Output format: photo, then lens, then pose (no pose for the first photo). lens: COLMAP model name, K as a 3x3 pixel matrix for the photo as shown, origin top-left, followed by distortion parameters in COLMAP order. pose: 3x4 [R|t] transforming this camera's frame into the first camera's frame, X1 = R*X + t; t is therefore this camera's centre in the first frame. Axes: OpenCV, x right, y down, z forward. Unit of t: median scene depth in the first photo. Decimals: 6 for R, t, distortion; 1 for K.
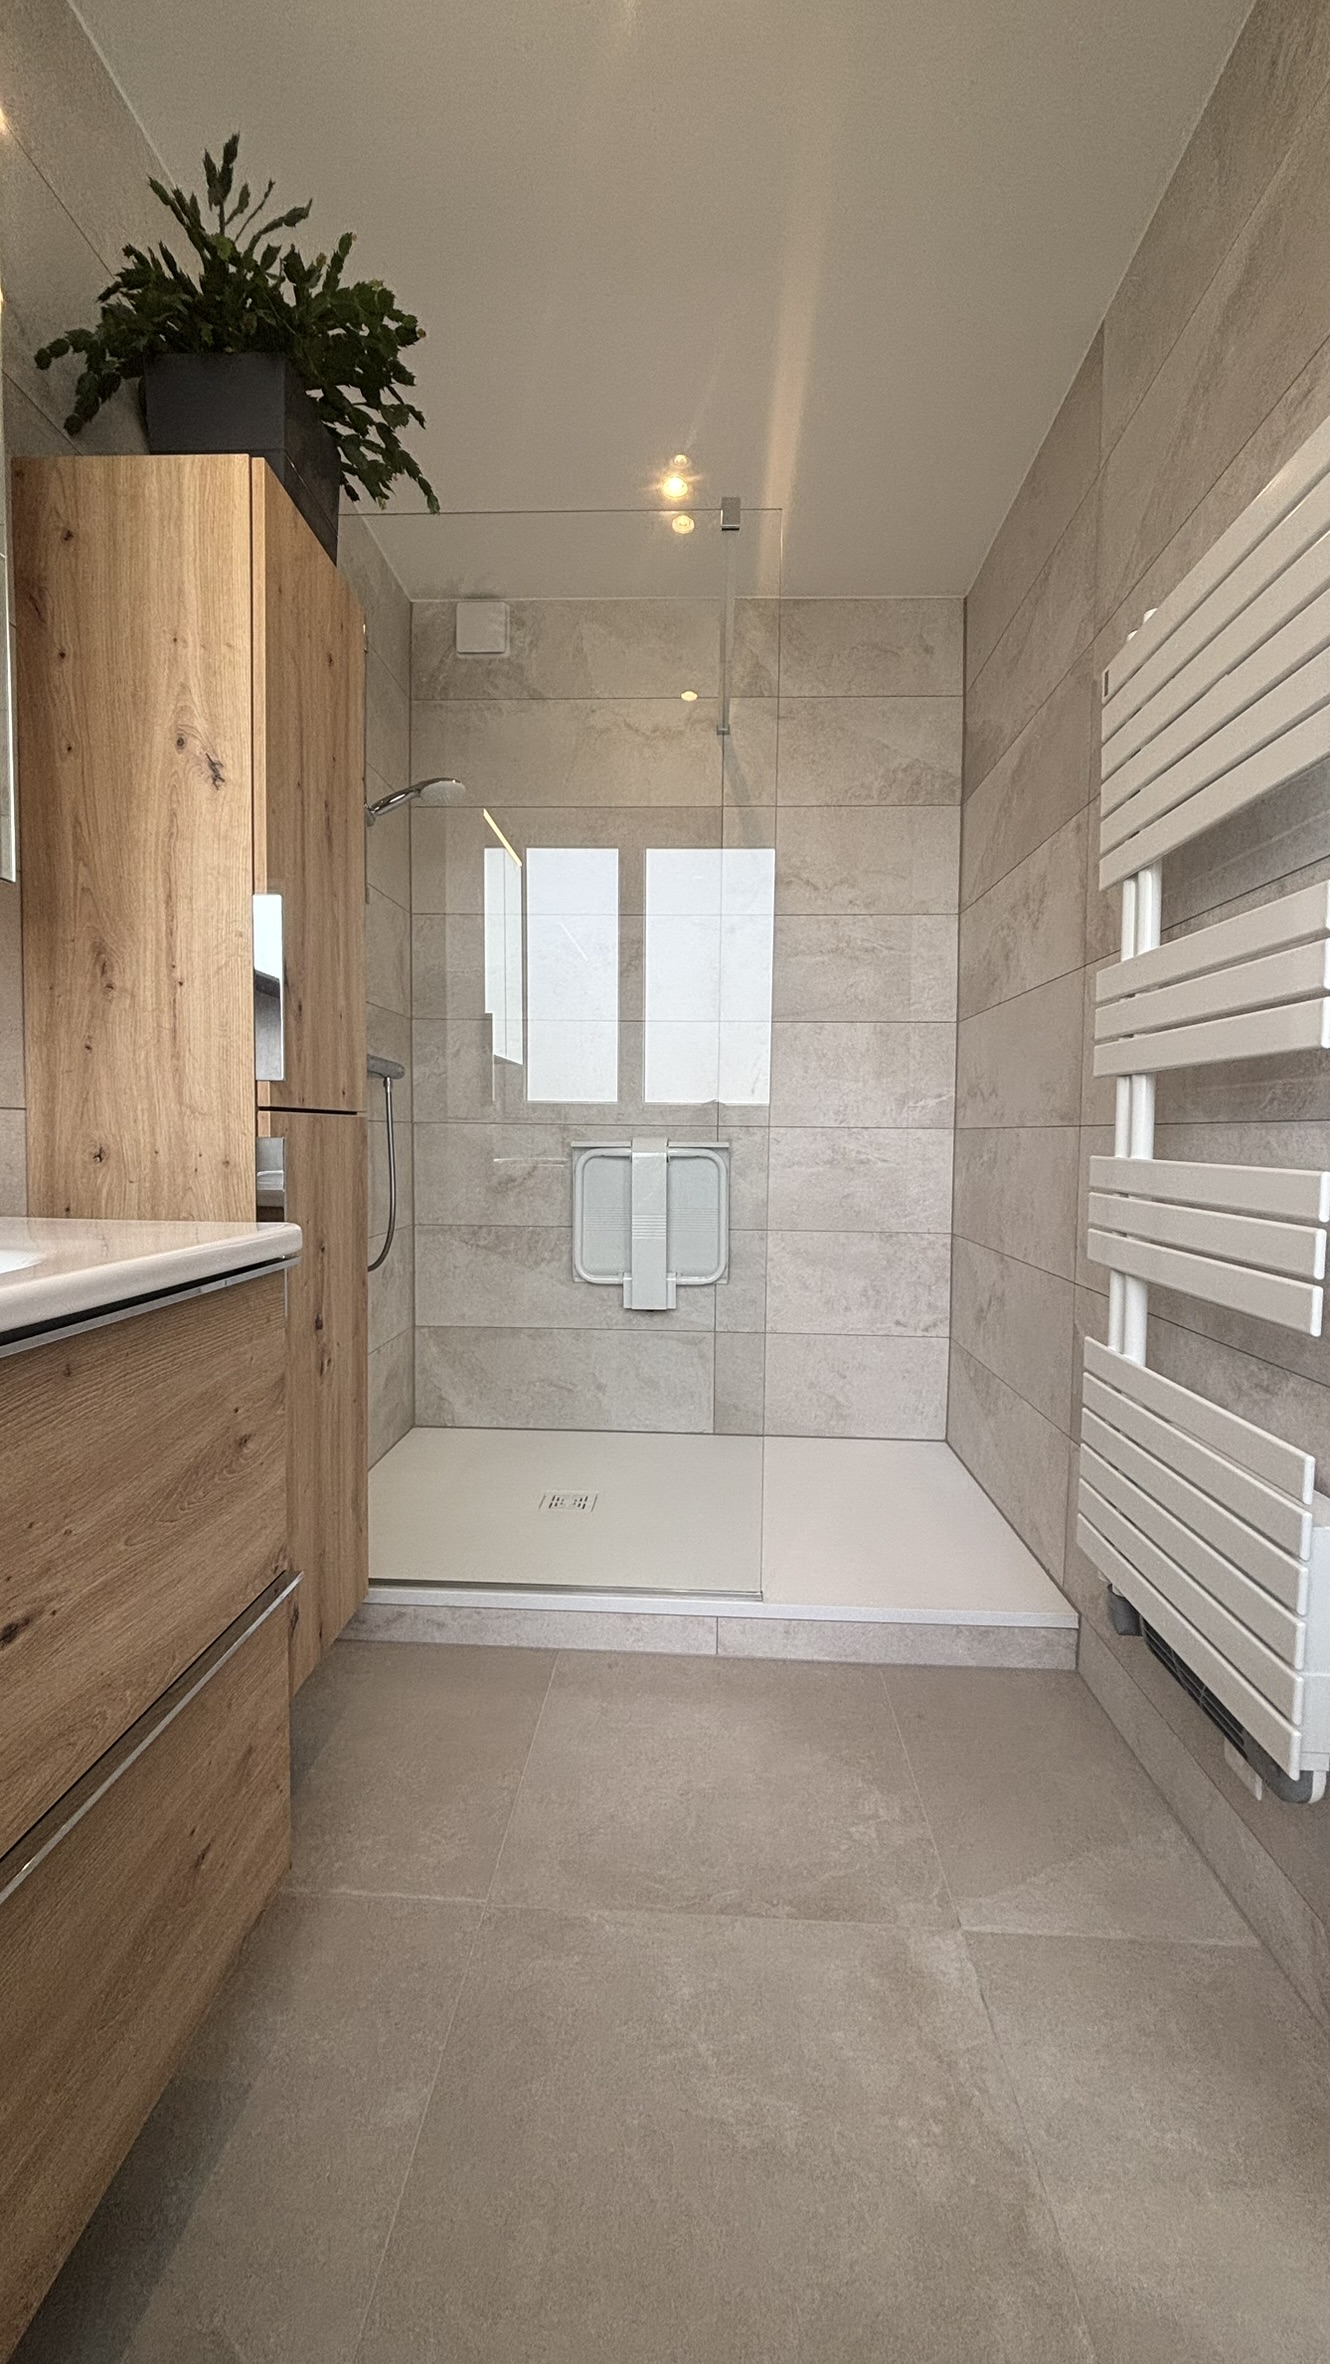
lens RADIAL K [[952.8, 0, 669.9], [0, 952.8, 1179.9], [0, 0, 1]] dist [-0.001685, 0.000277]
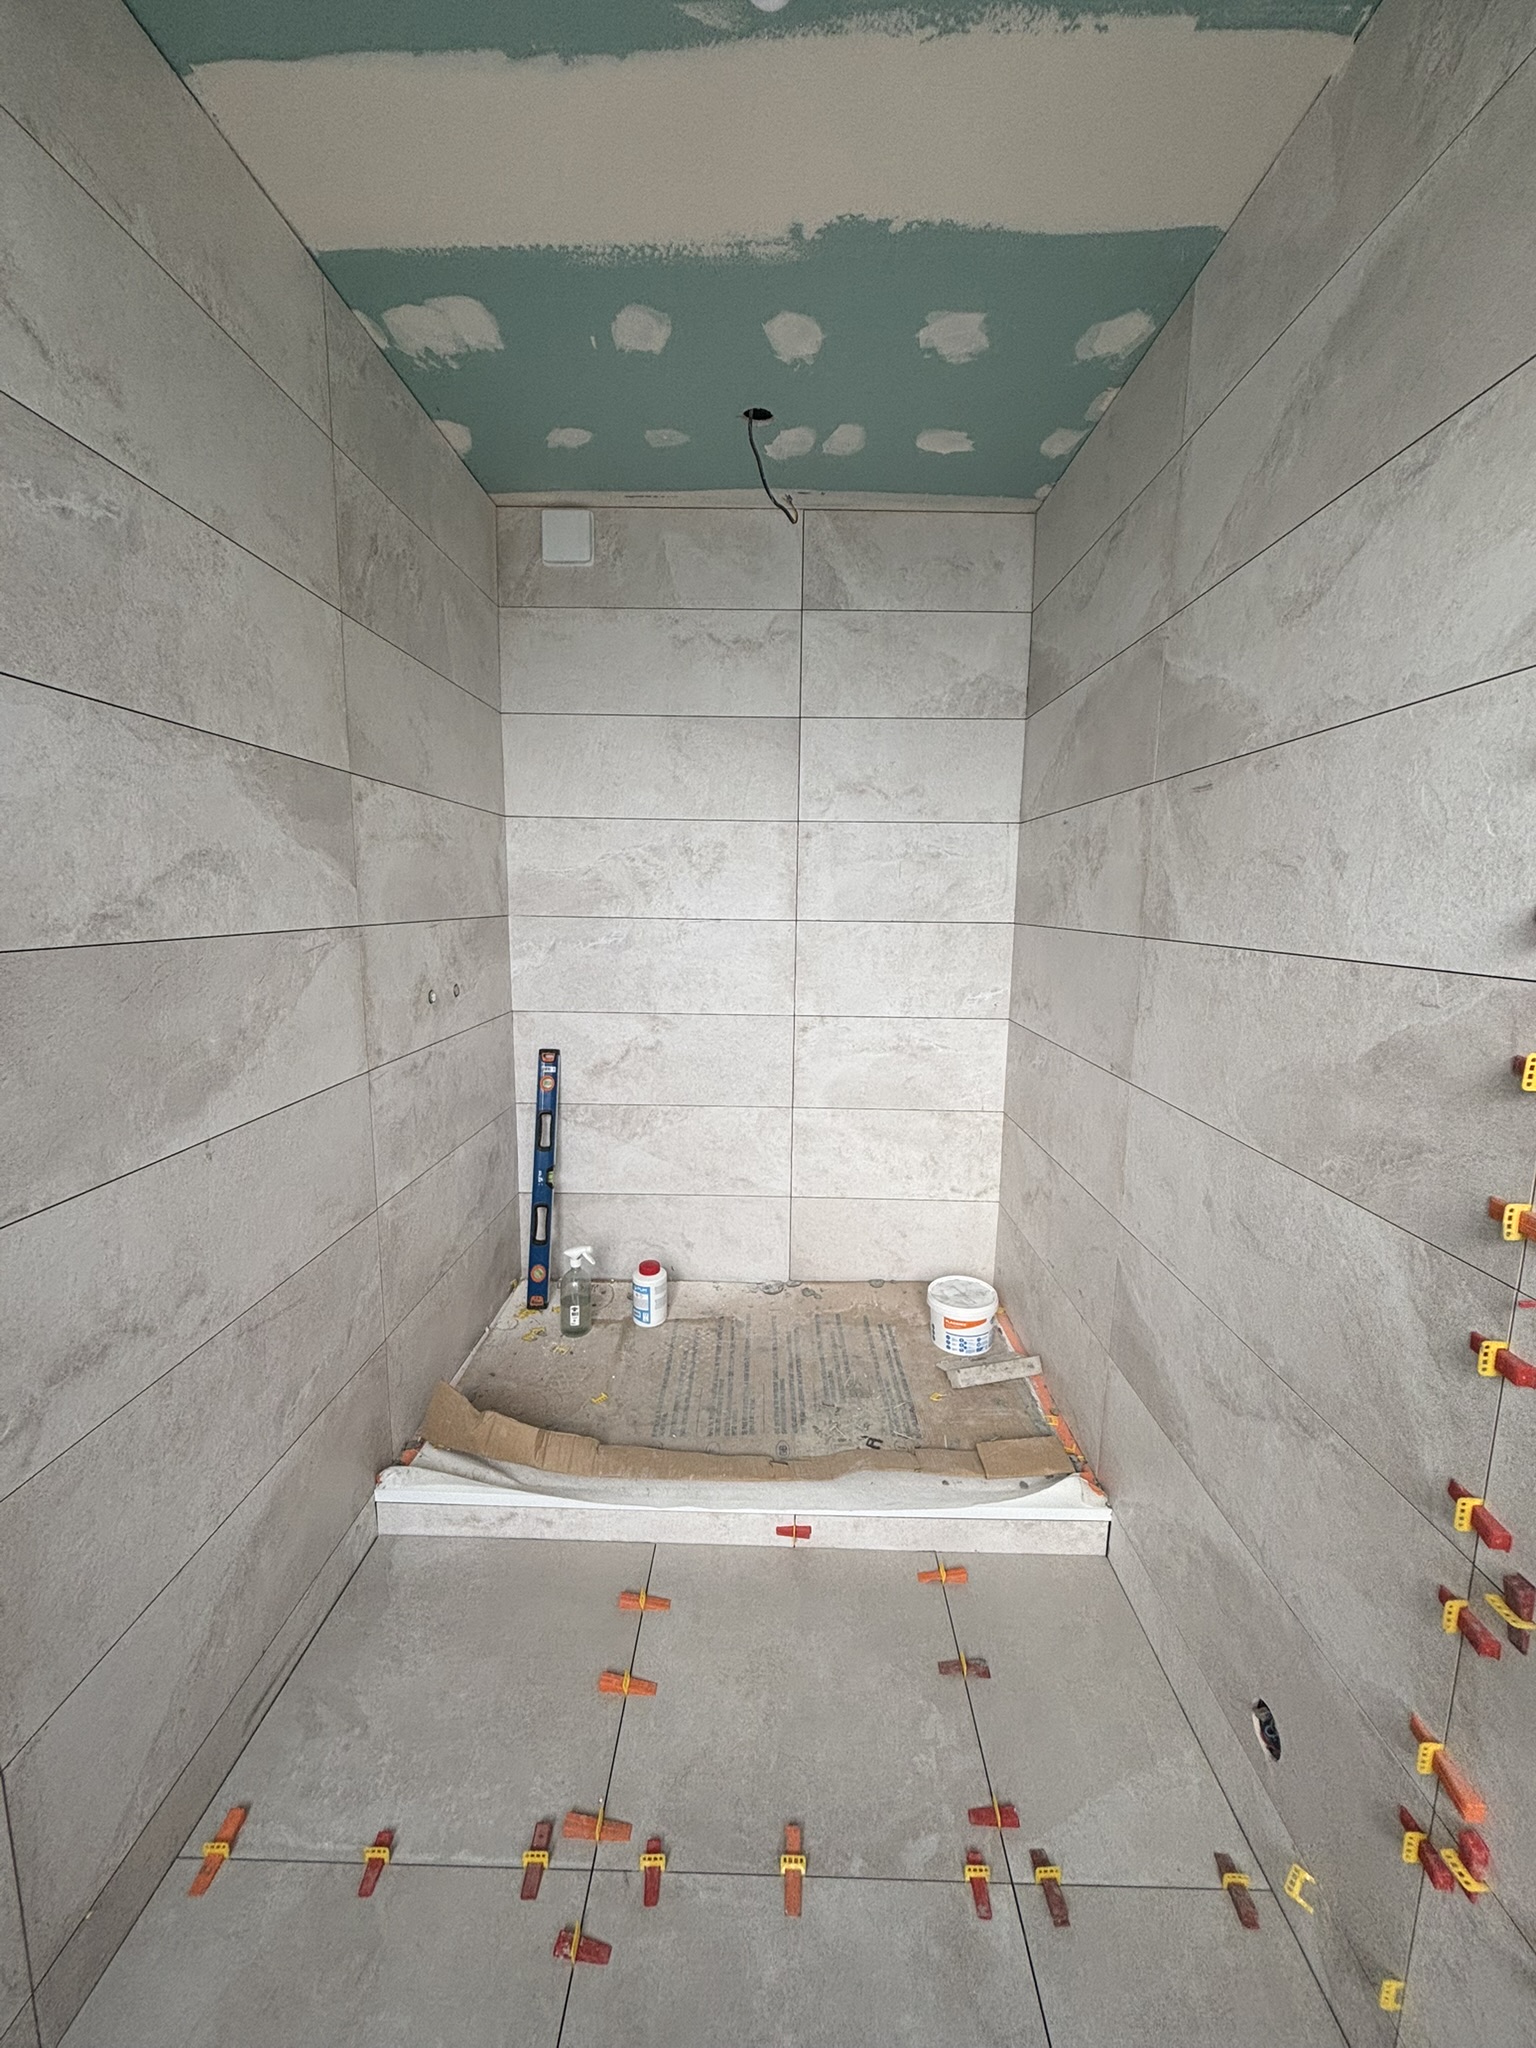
lens RADIAL K [[825.5, 0, 770.9], [0, 825.5, 1020.3], [0, 0, 1]] dist [0.003344, -0.001157]
pose [[0.999576, -0.001404, 0.029069, -0.006661], [-0.001541, 0.994881, 0.101046, -0.229038], [-0.029062, -0.101048, 0.994457, 0.086287]]
